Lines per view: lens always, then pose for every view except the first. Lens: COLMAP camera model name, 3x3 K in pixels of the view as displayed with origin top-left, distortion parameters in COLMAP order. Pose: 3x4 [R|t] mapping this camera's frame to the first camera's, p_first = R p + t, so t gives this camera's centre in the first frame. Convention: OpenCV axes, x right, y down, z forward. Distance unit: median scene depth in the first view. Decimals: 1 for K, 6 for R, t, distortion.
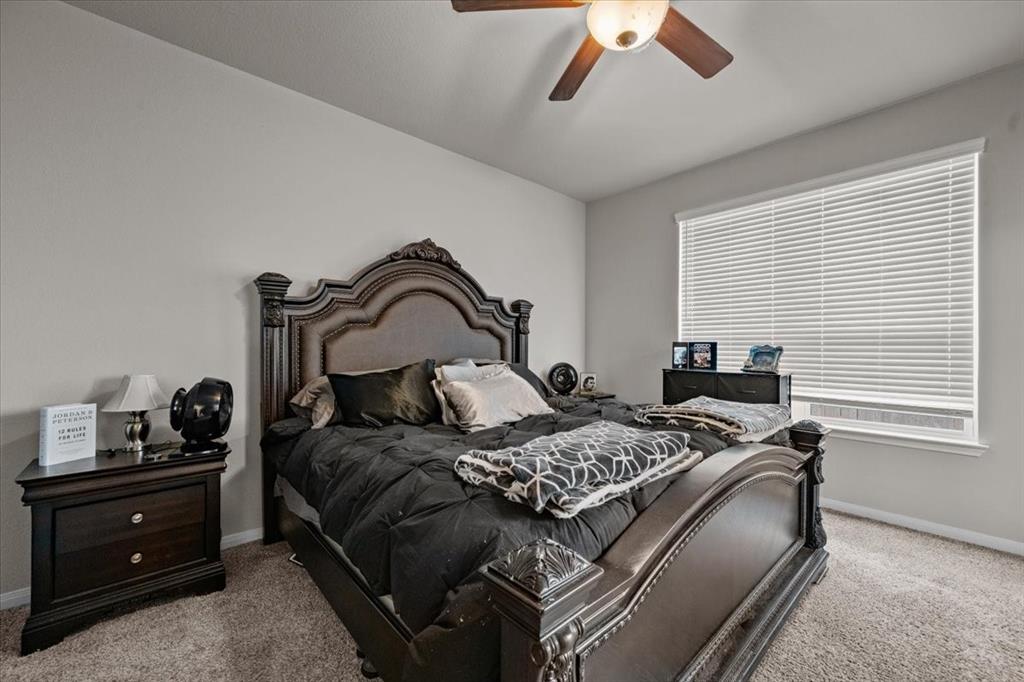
lens RADIAL K [[407.5, 0, 529.3], [0, 407.5, 342.4], [0, 0, 1]] dist [0.002351, 0.000696]
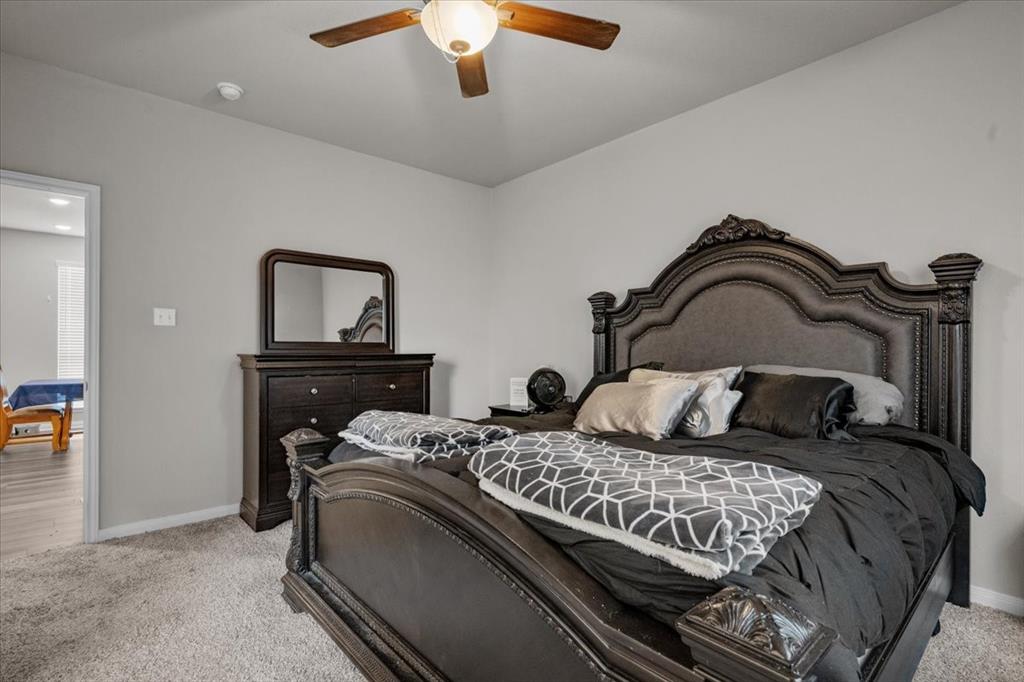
lens RADIAL K [[494.8, 0, 517.5], [0, 494.8, 347.4], [0, 0, 1]] dist [-0.005846, 0.000192]
pose [[-0.027986, -0.006027, -0.999590, 0.668737], [0.003703, 0.999974, -0.006133, 0.010767], [0.999601, -0.003873, -0.027963, 0.548571]]
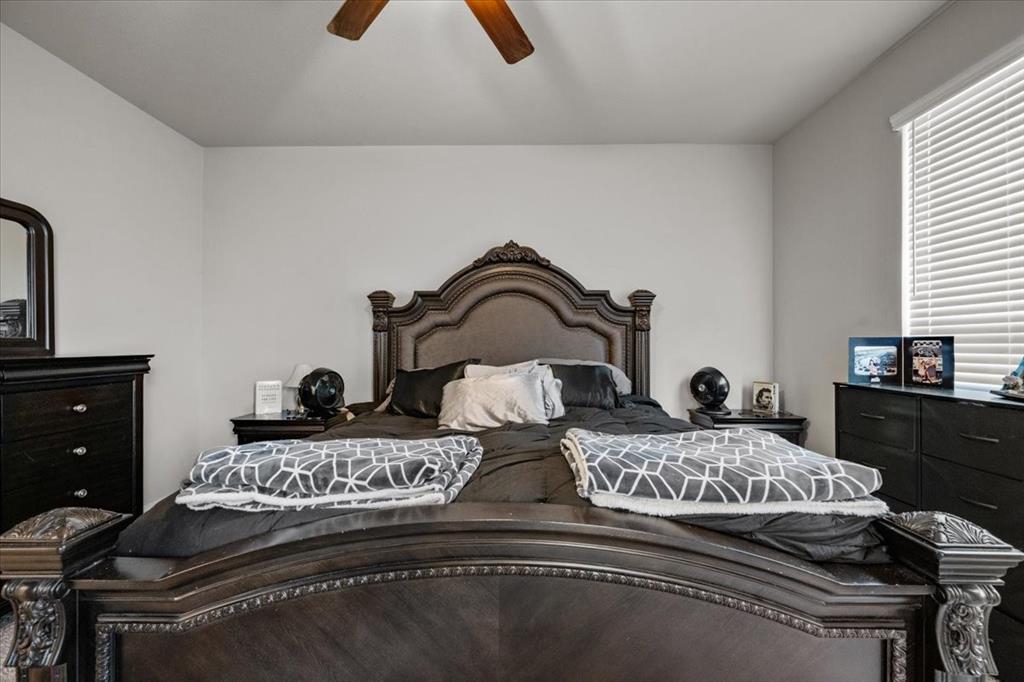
lens RADIAL K [[407.5, 0, 511.9], [0, 407.5, 343.2], [0, 0, 1]] dist [0.002351, 0.000696]
pose [[0.727376, -0.008050, -0.686192, 0.408890], [0.008097, 0.999962, -0.003148, 0.005068], [0.686192, -0.003267, 0.727413, 0.234593]]
